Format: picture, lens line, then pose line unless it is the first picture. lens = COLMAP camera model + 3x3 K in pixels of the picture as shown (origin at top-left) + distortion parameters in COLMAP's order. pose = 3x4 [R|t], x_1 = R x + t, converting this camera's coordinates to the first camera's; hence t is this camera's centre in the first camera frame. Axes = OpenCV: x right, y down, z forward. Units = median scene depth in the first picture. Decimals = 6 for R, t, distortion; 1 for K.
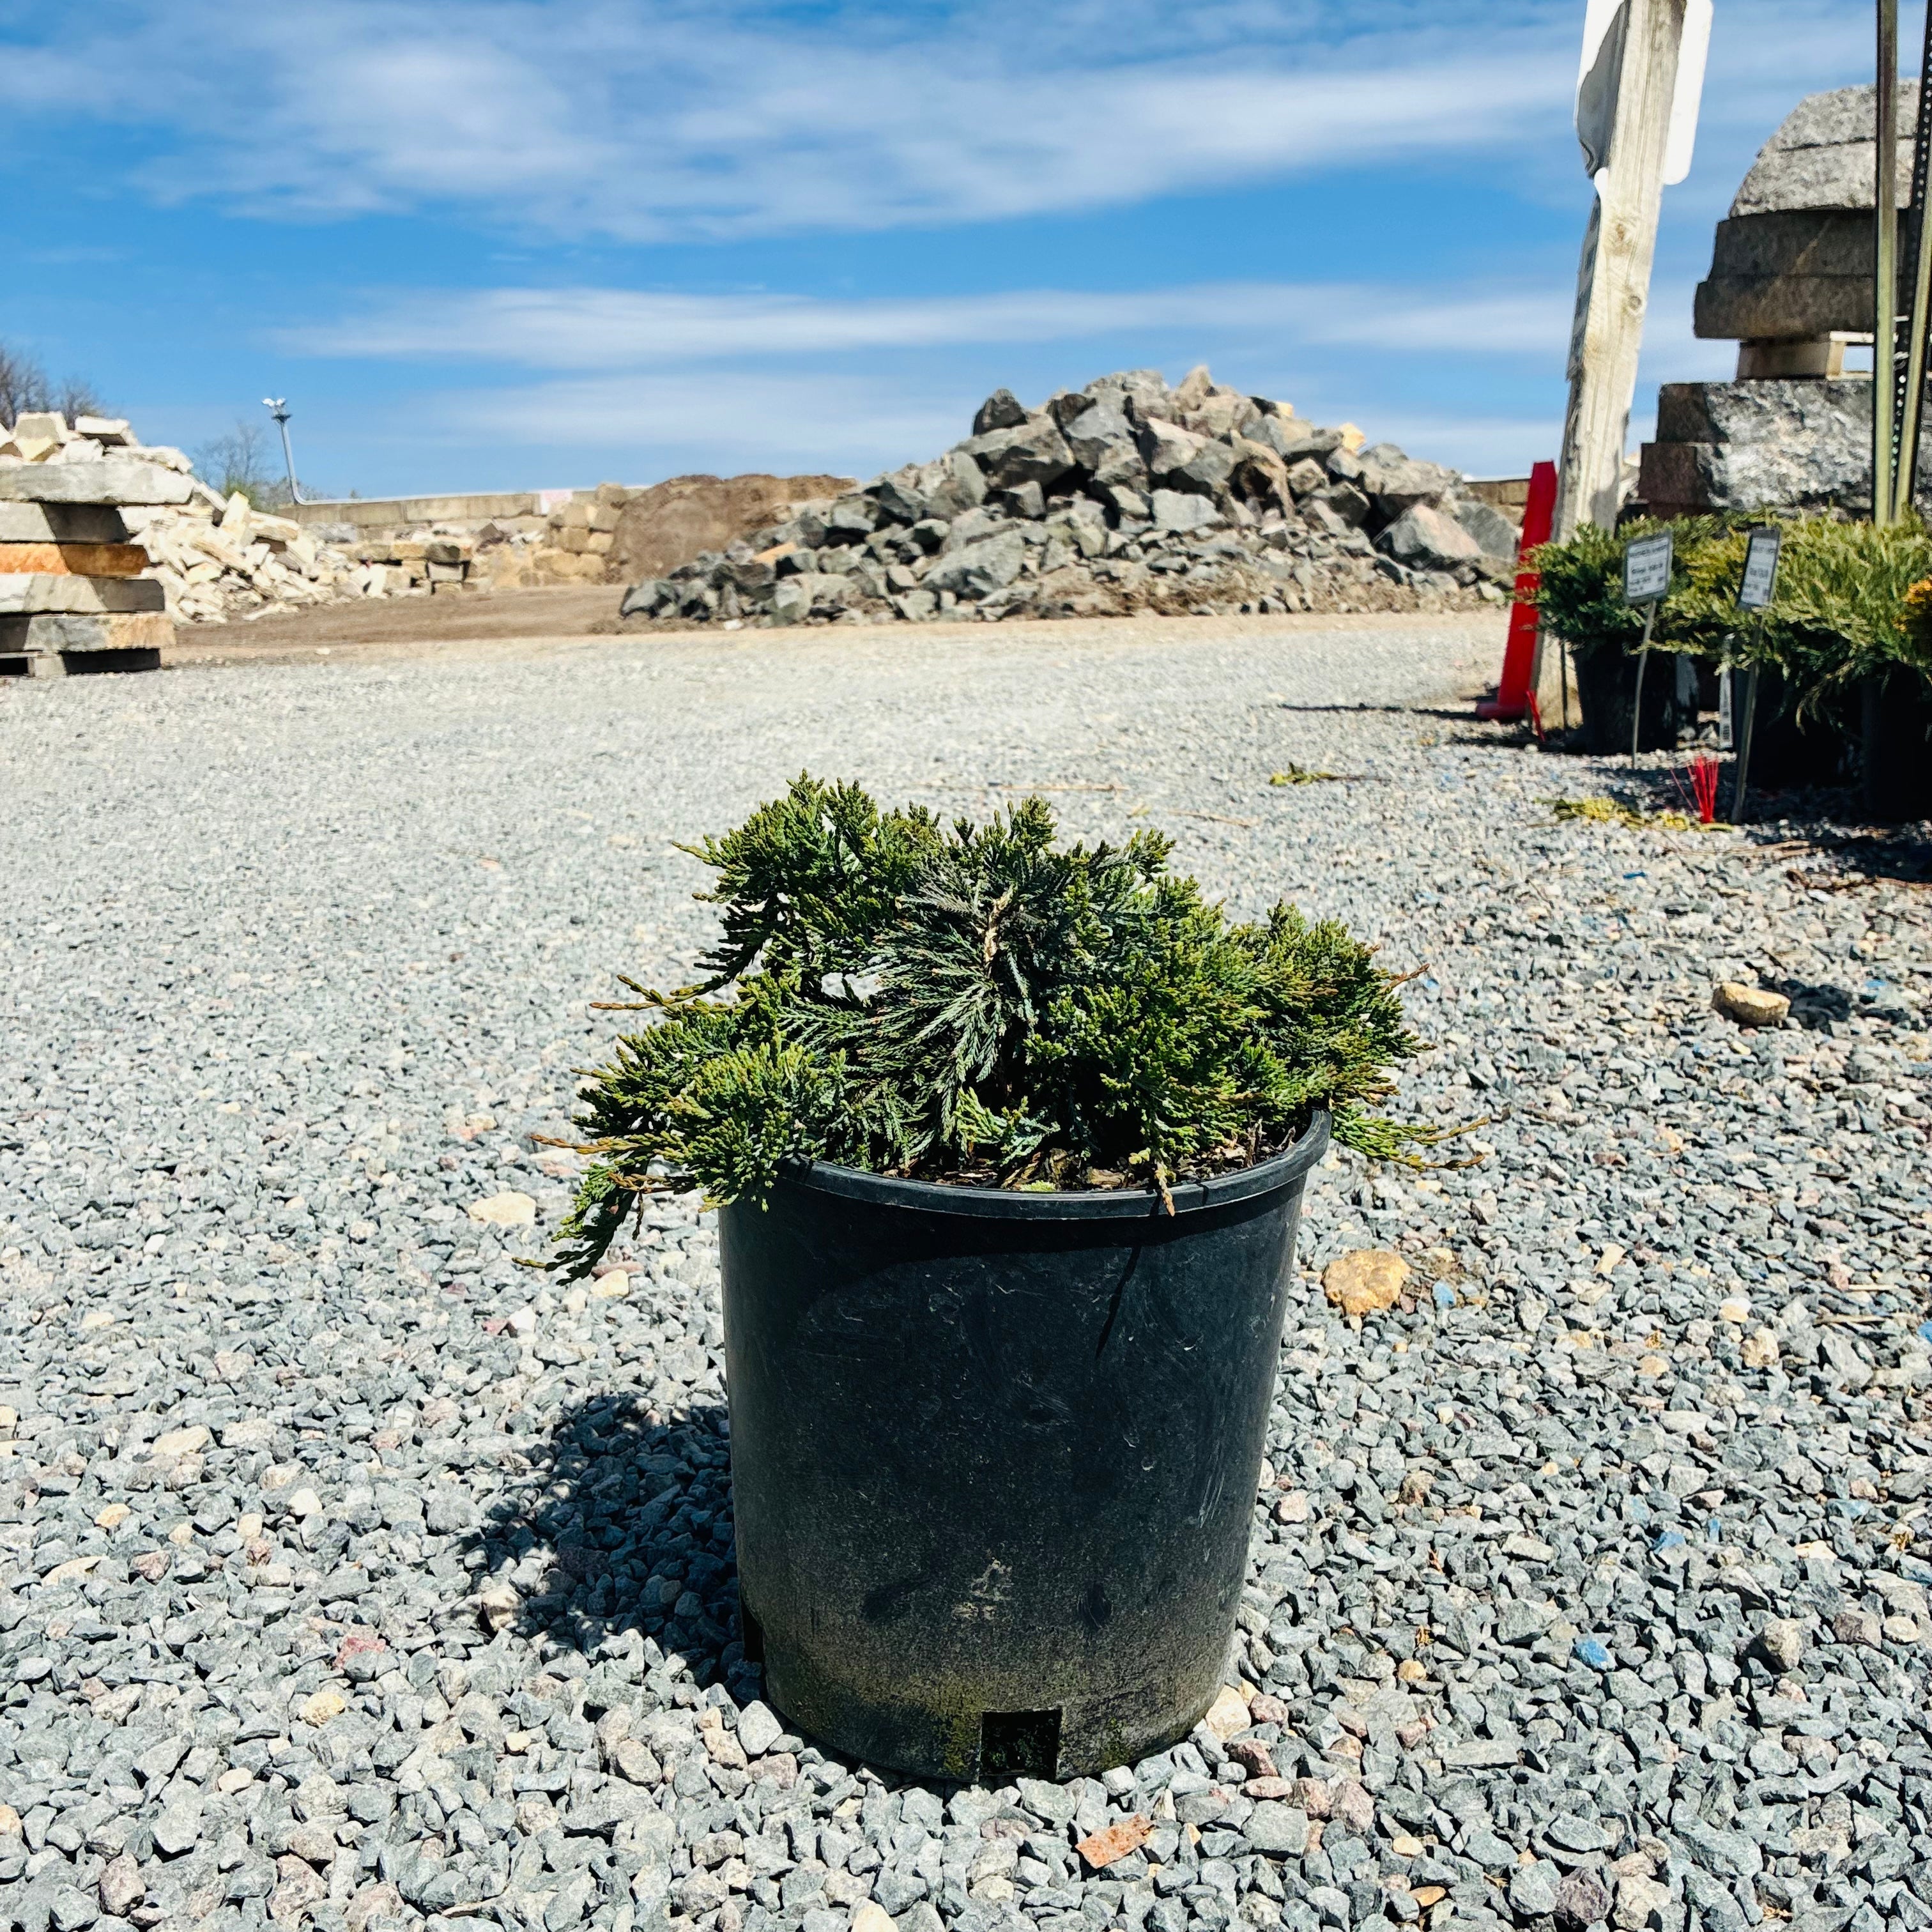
lens RADIAL K [[1945.1, 0, 979.4], [0, 1945.1, 997.1], [0, 0, 1]] dist [-0.001637, 0.000000]
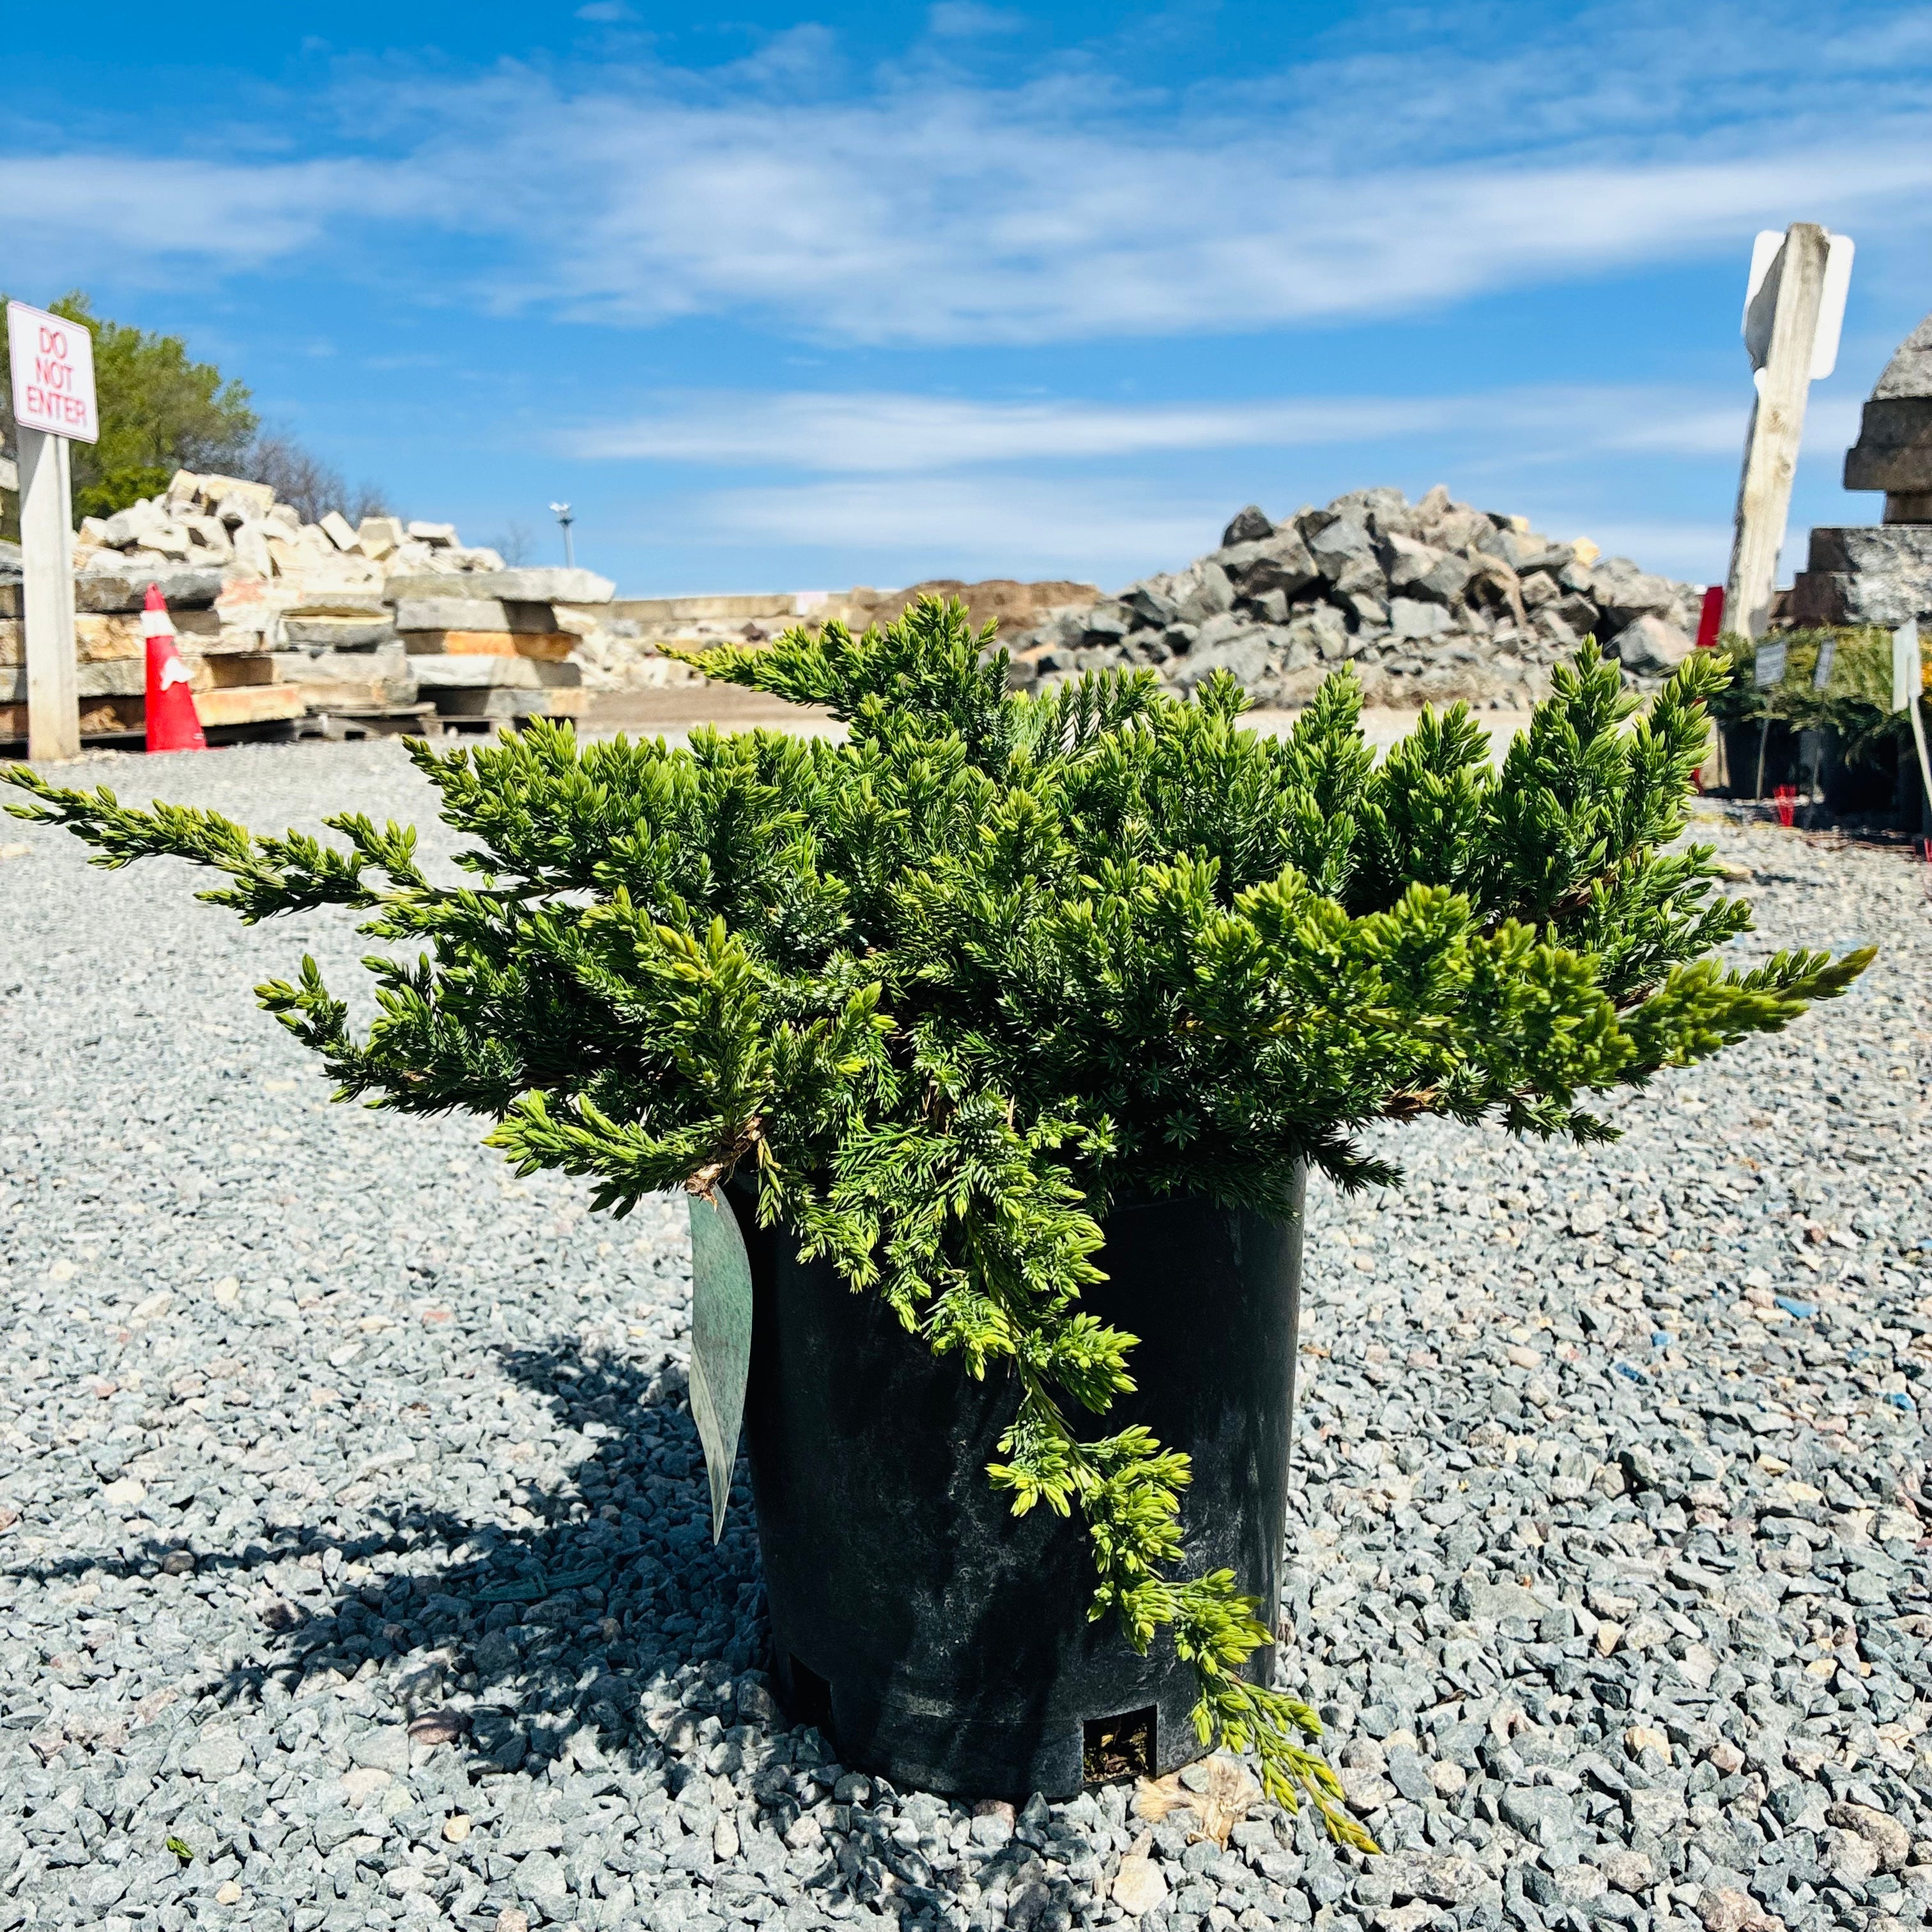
lens RADIAL K [[1945.1, 0, 933.2], [0, 1945.1, 990.9], [0, 0, 1]] dist [-0.001637, 0.000000]
pose [[0.990529, 0.038683, -0.131739, -0.011802], [-0.045675, 0.997680, -0.050473, 0.021949], [0.129481, 0.056012, 0.989999, -0.088090]]
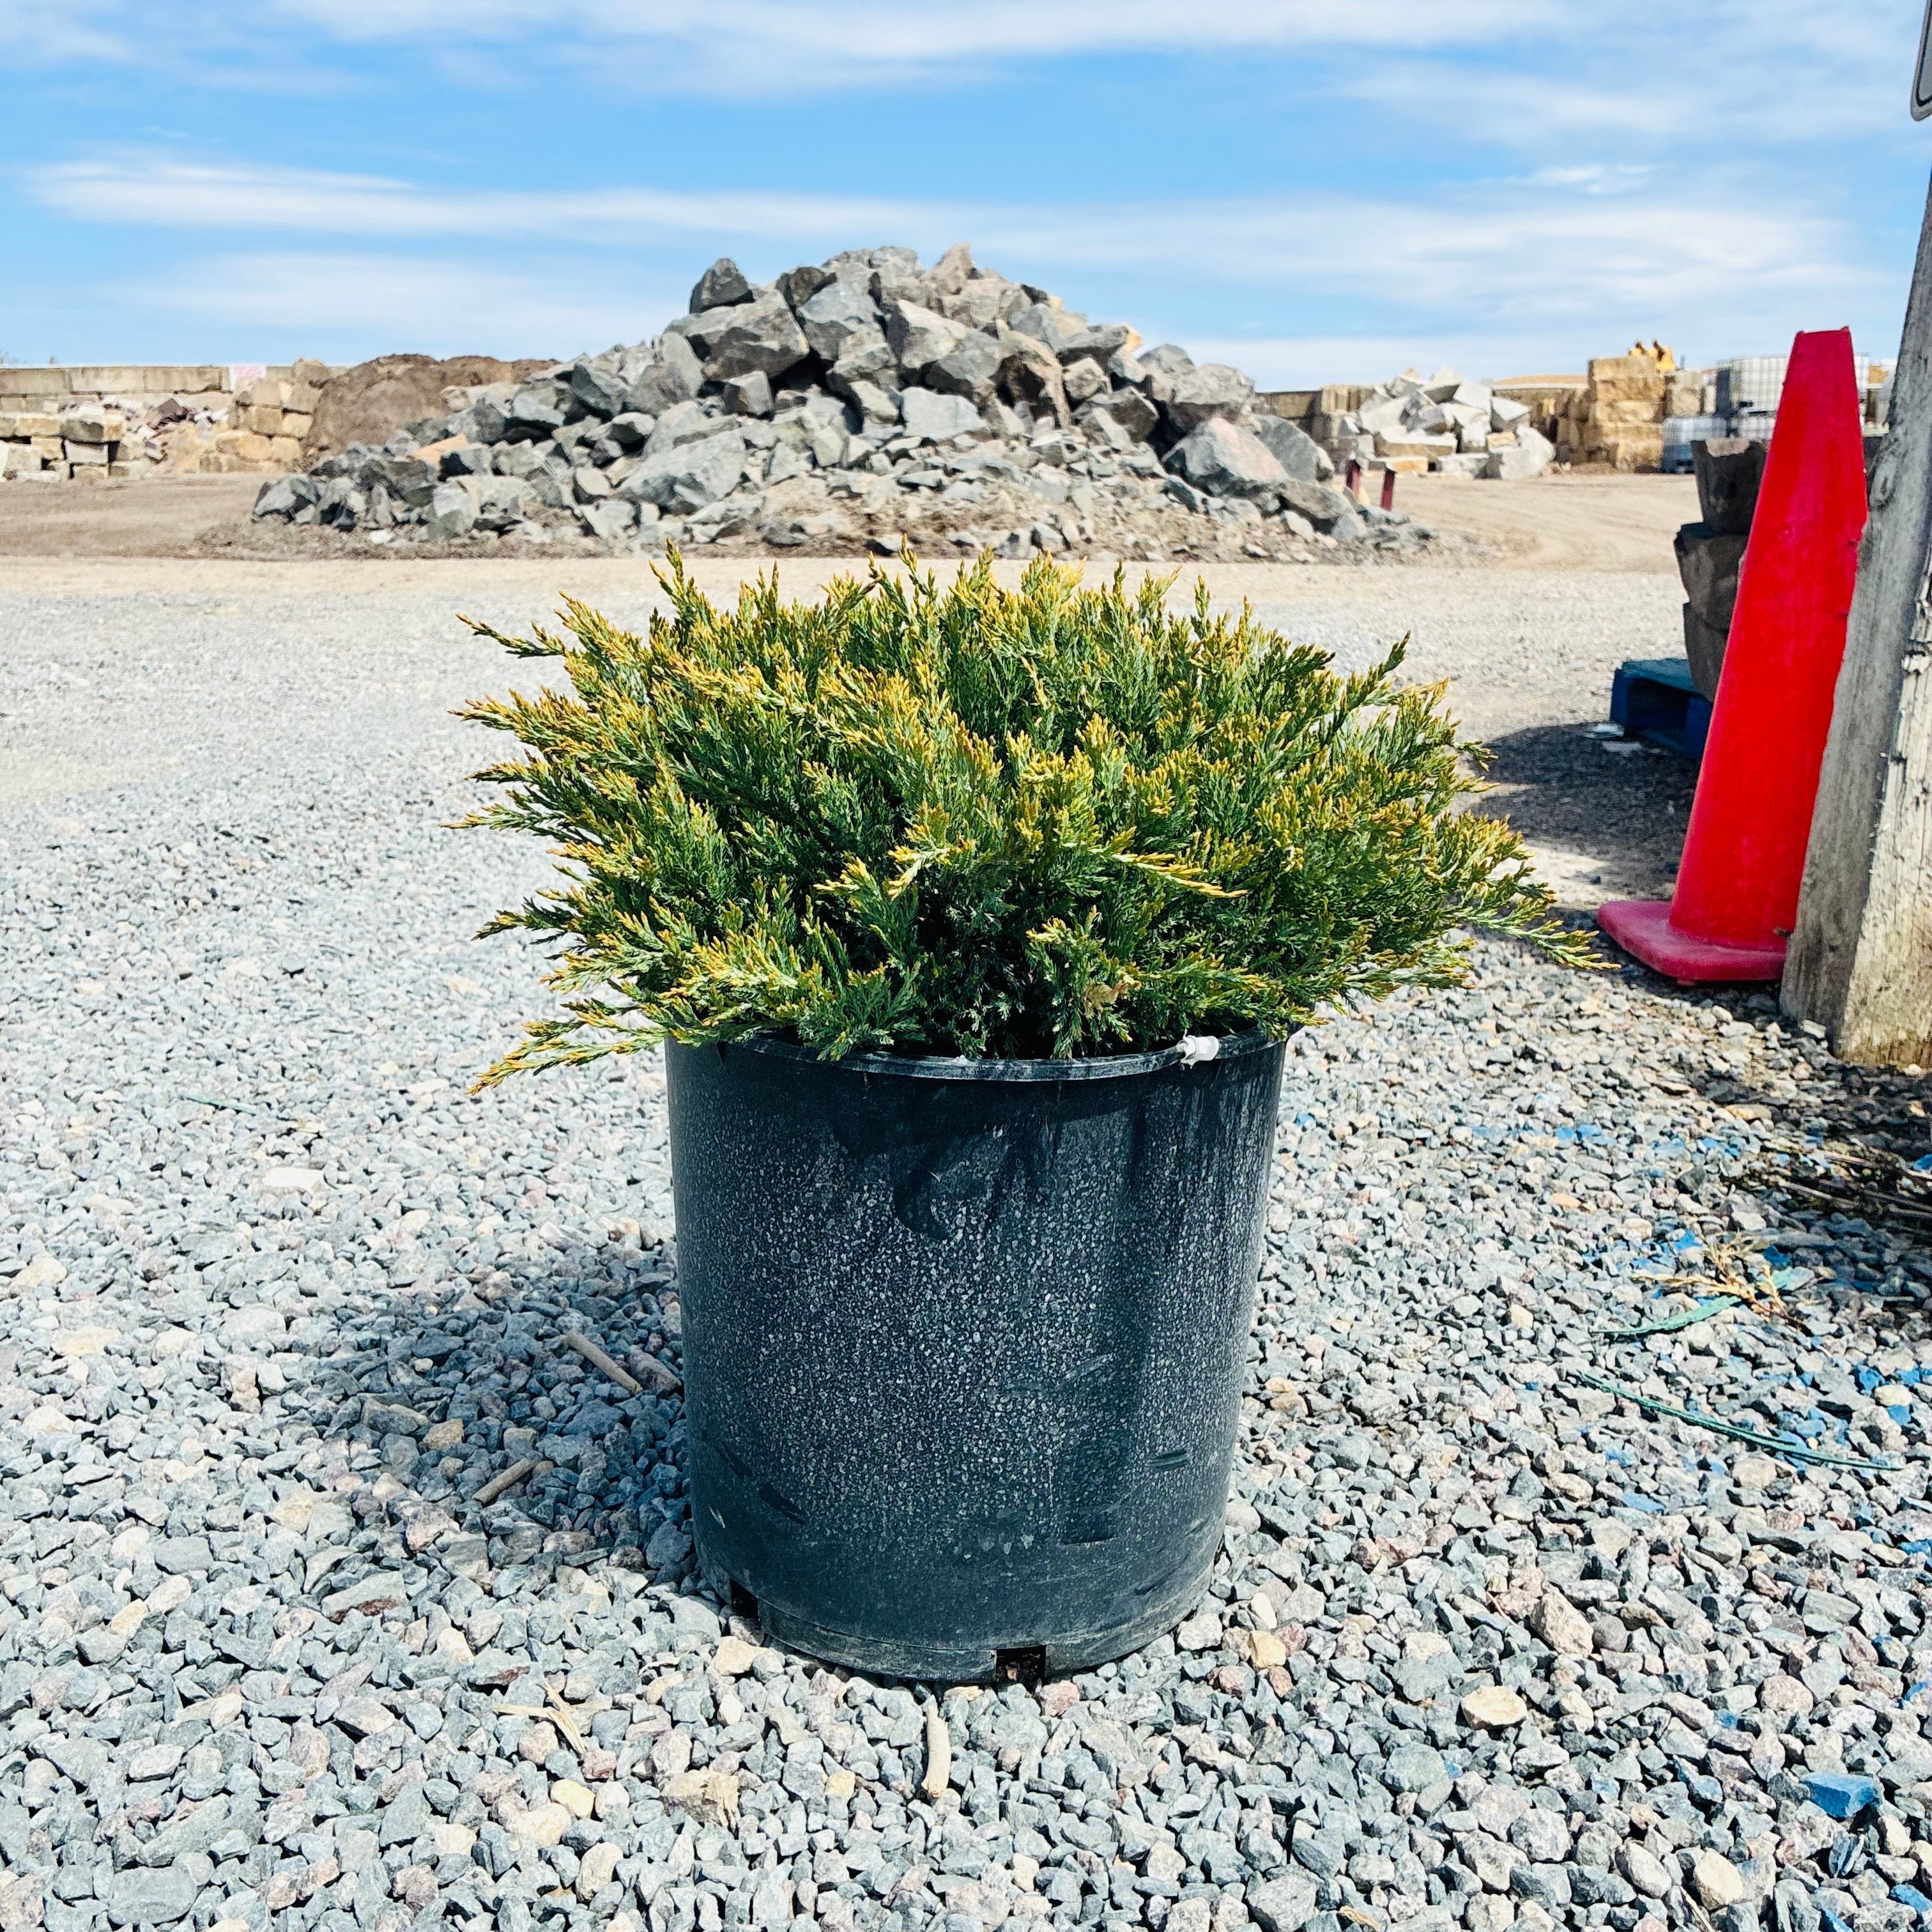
lens RADIAL K [[1945.1, 0, 985.0], [0, 1945.1, 964.3], [0, 0, 1]] dist [-0.001637, 0.000000]
pose [[0.991745, 0.002096, 0.128212, 0.018048], [-0.006213, 0.999478, 0.031717, -0.041604], [-0.128079, -0.032252, 0.991239, 0.165935]]
